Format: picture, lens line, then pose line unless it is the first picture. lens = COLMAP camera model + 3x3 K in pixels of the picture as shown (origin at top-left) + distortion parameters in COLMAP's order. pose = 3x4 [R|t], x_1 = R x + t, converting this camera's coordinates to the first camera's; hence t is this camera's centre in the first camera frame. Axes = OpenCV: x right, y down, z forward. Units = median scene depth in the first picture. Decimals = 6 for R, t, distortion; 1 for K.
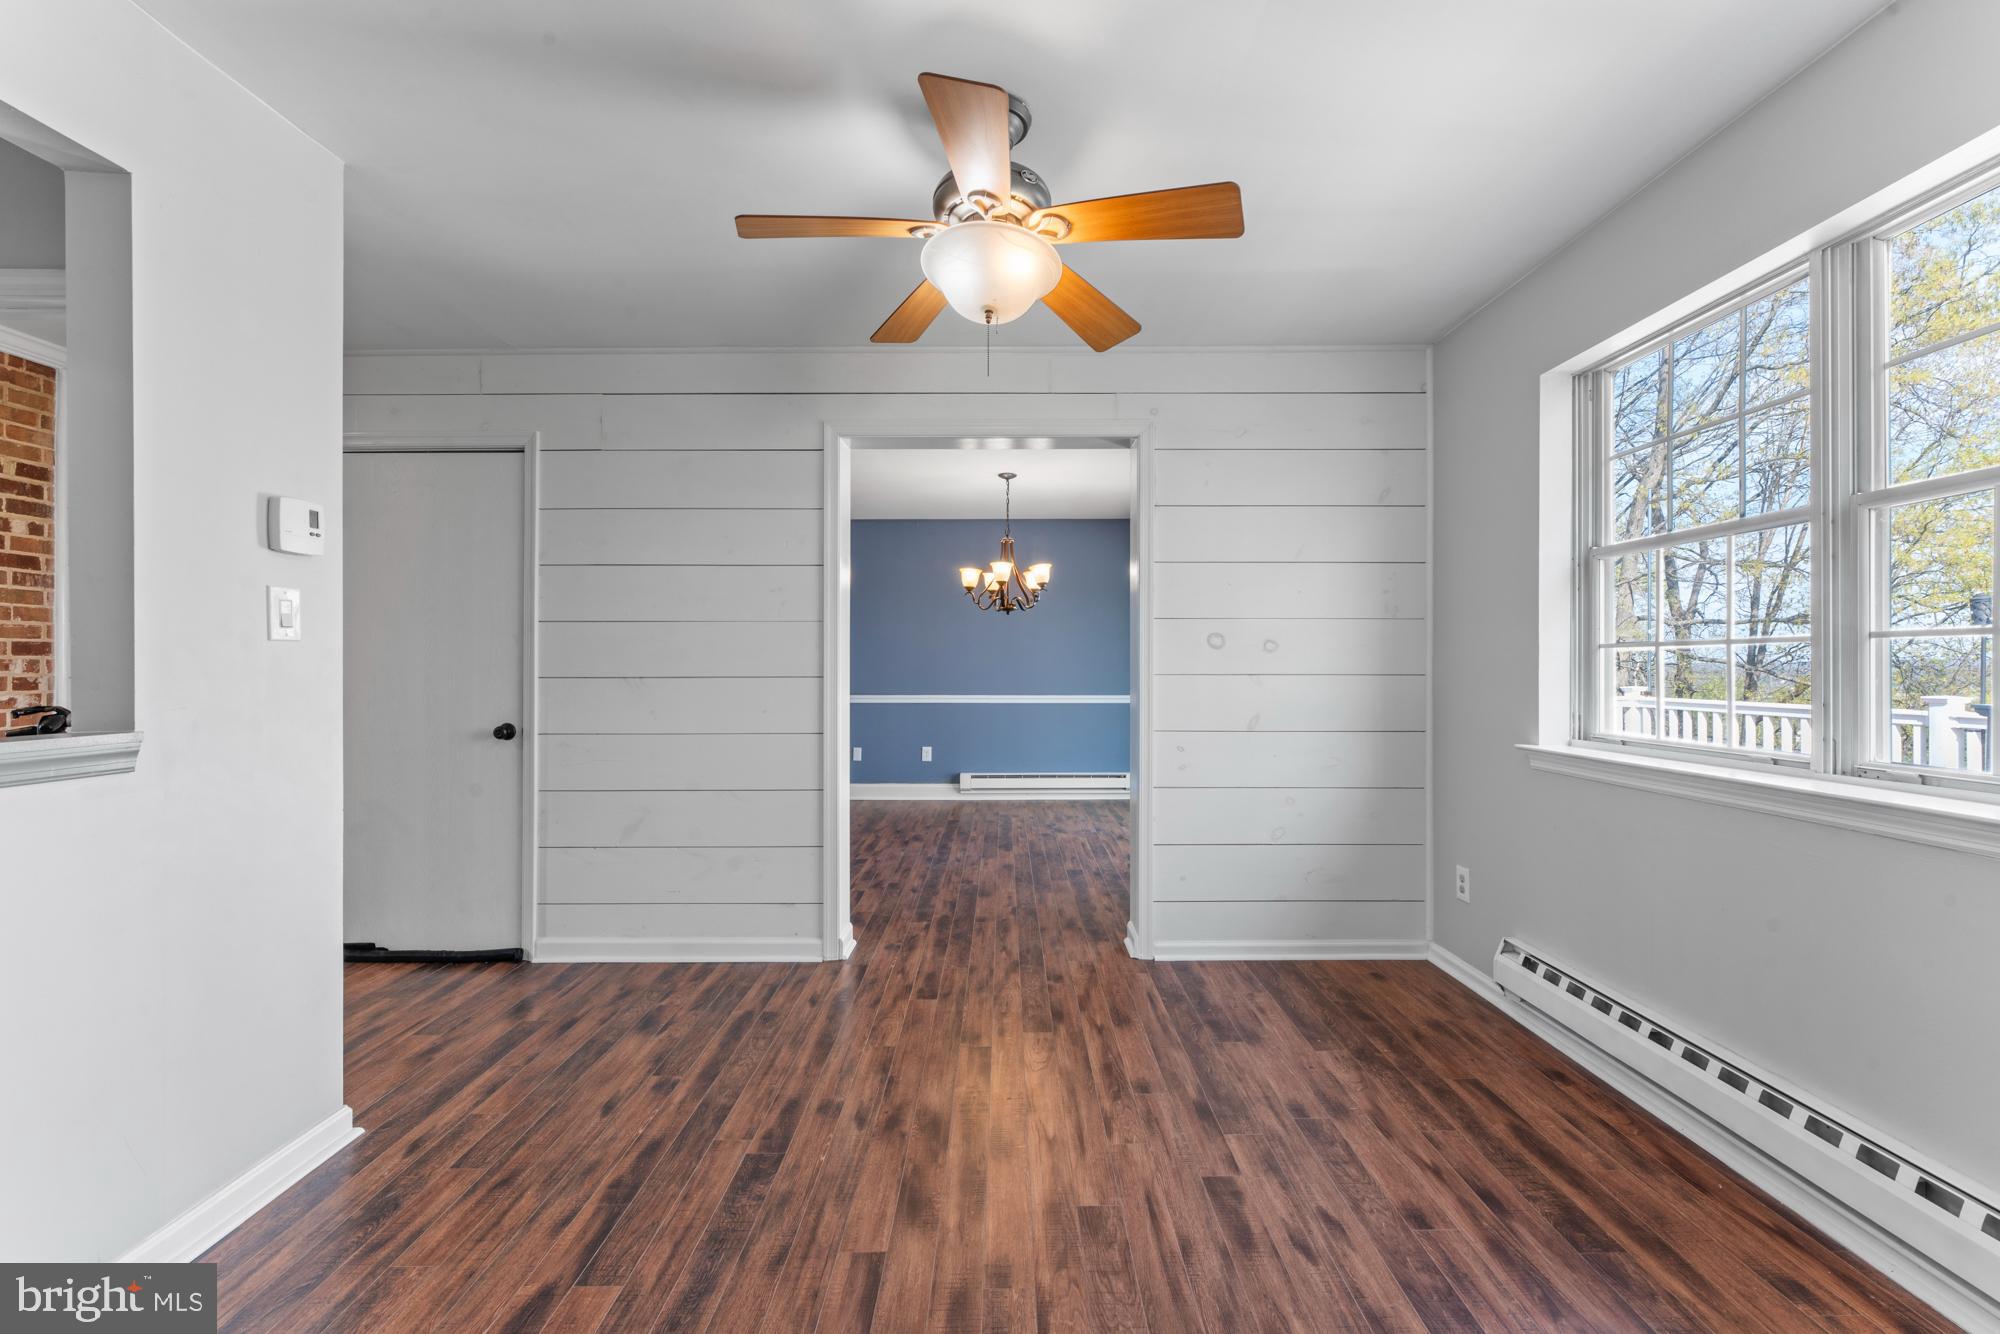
lens RADIAL K [[803.4, 0, 1007.3], [0, 803.4, 669.0], [0, 0, 1]] dist [0.001343, -0.000533]
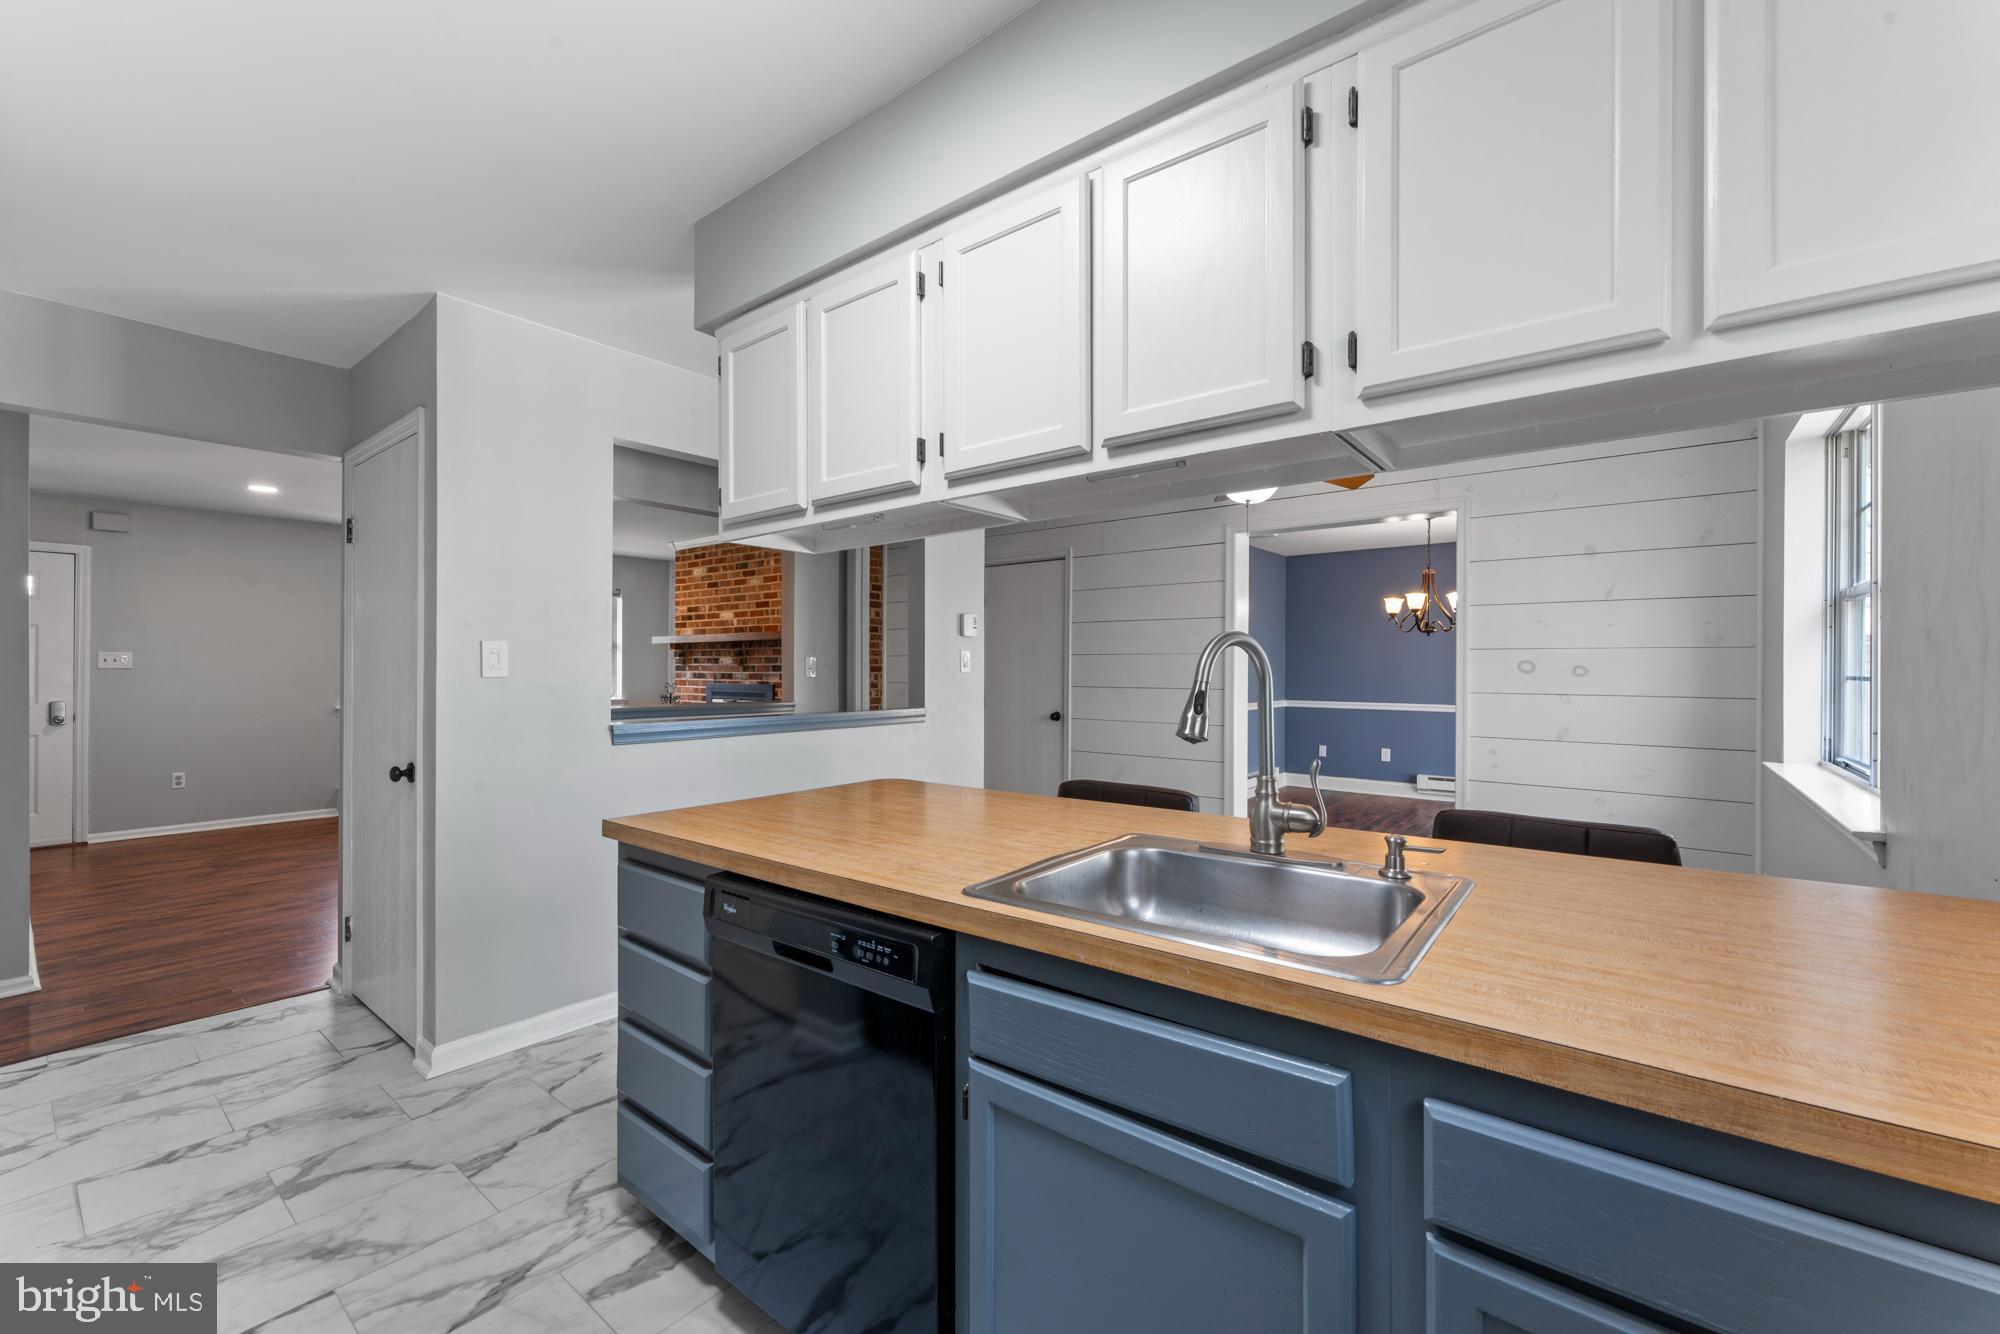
lens RADIAL K [[803.4, 0, 1002.1], [0, 803.4, 667.7], [0, 0, 1]] dist [0.001343, -0.000533]
pose [[0.779991, 0.003329, -0.625782, 0.404542], [-0.004926, 0.999988, -0.000821, -0.028618], [0.625772, 0.003723, 0.779997, -0.472215]]
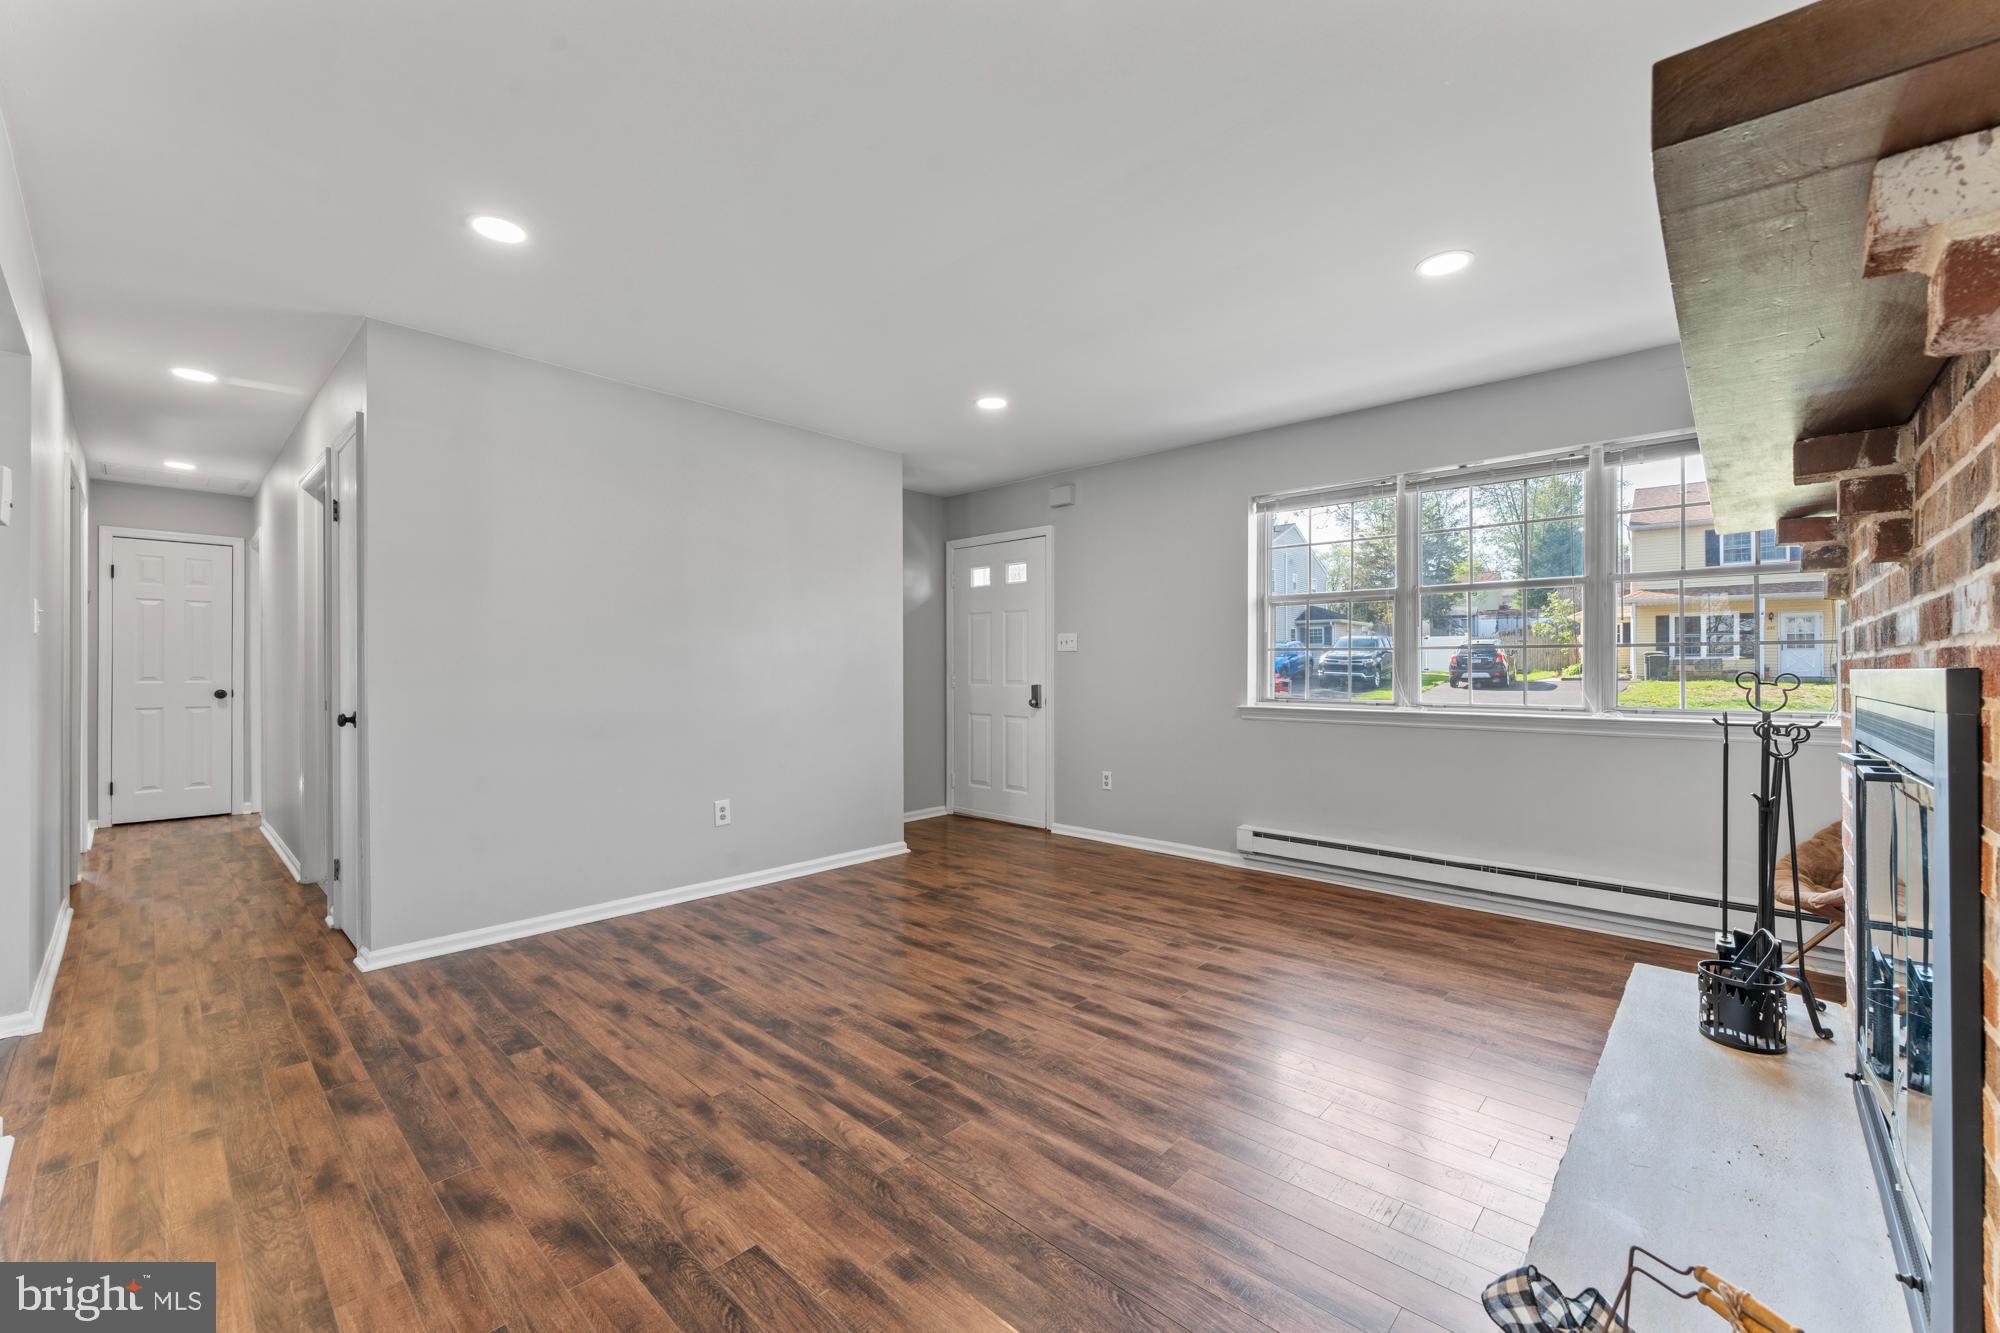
lens RADIAL K [[803.4, 0, 1008.7], [0, 803.4, 665.3], [0, 0, 1]] dist [0.001343, -0.000533]
pose [[-0.678018, -0.004066, -0.735034, -0.958684], [-0.003460, 0.999991, -0.002339, 0.016404], [0.735037, 0.000957, -0.678026, 0.742369]]
